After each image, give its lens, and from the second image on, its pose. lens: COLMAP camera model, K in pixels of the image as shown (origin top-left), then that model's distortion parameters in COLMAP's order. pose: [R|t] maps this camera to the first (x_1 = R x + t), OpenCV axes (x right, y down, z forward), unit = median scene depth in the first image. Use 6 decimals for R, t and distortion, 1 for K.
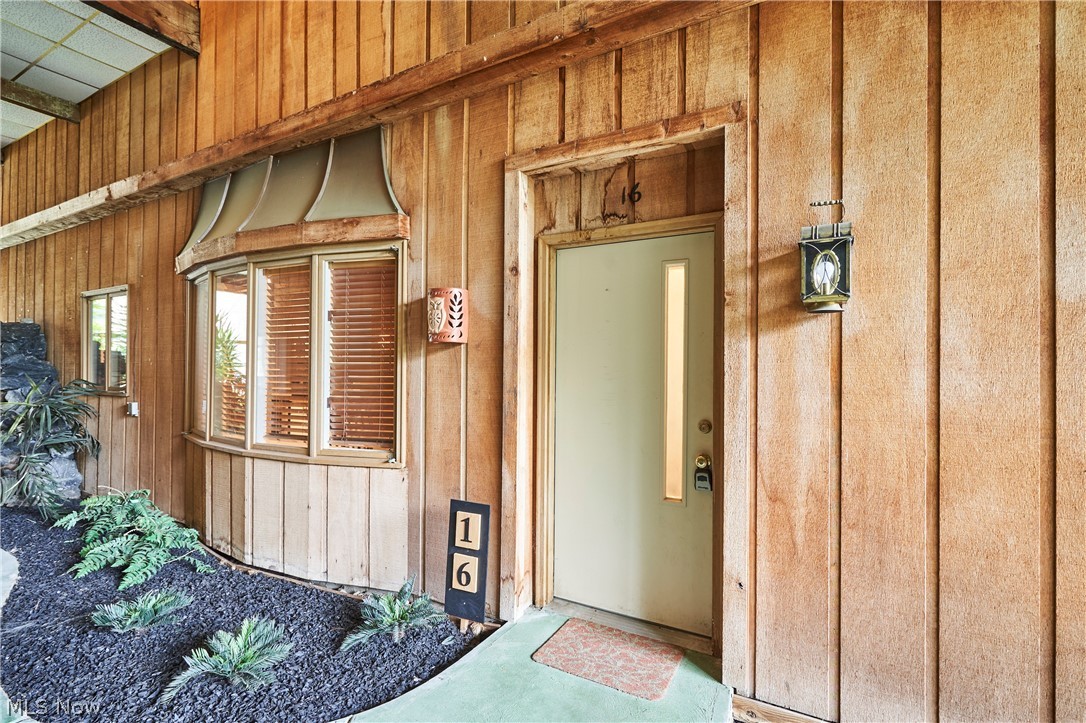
lens RADIAL K [[504.5, 0, 544.4], [0, 504.5, 363.5], [0, 0, 1]] dist [0.001359, 0.000004]
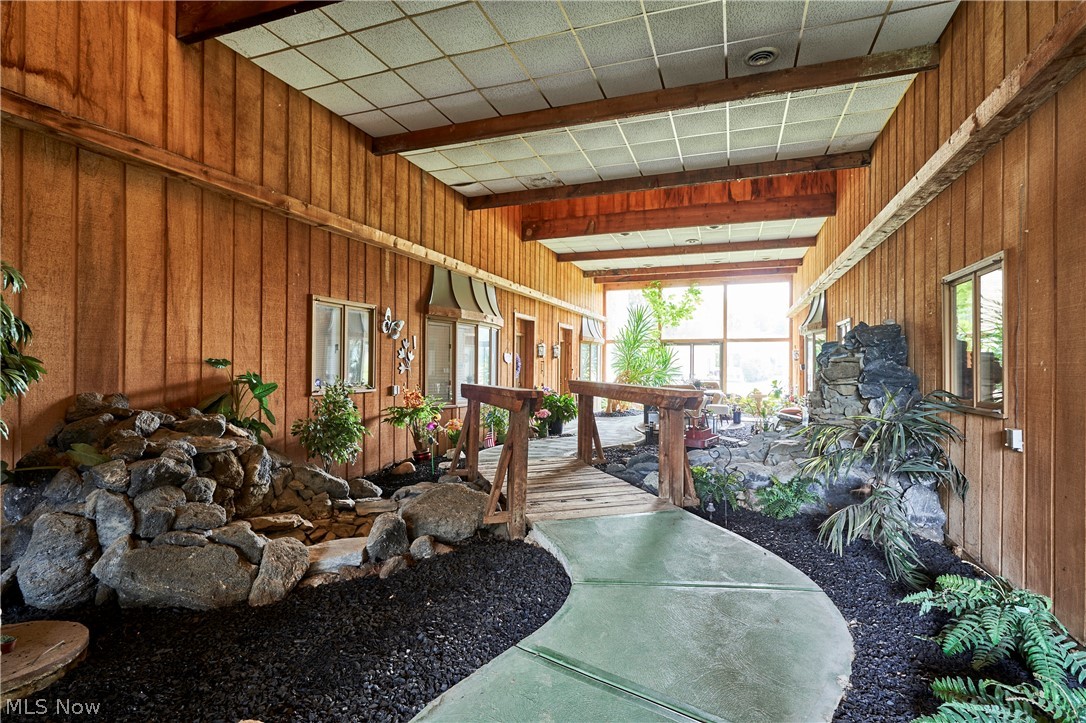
lens RADIAL K [[527.0, 0, 545.9], [0, 527.0, 366.3], [0, 0, 1]] dist [-0.000496, -0.000115]
pose [[0.169852, -0.008266, -0.985435, -0.228408], [0.003602, 0.999963, -0.007767, -0.000405], [0.985463, -0.002230, 0.169876, 0.267685]]
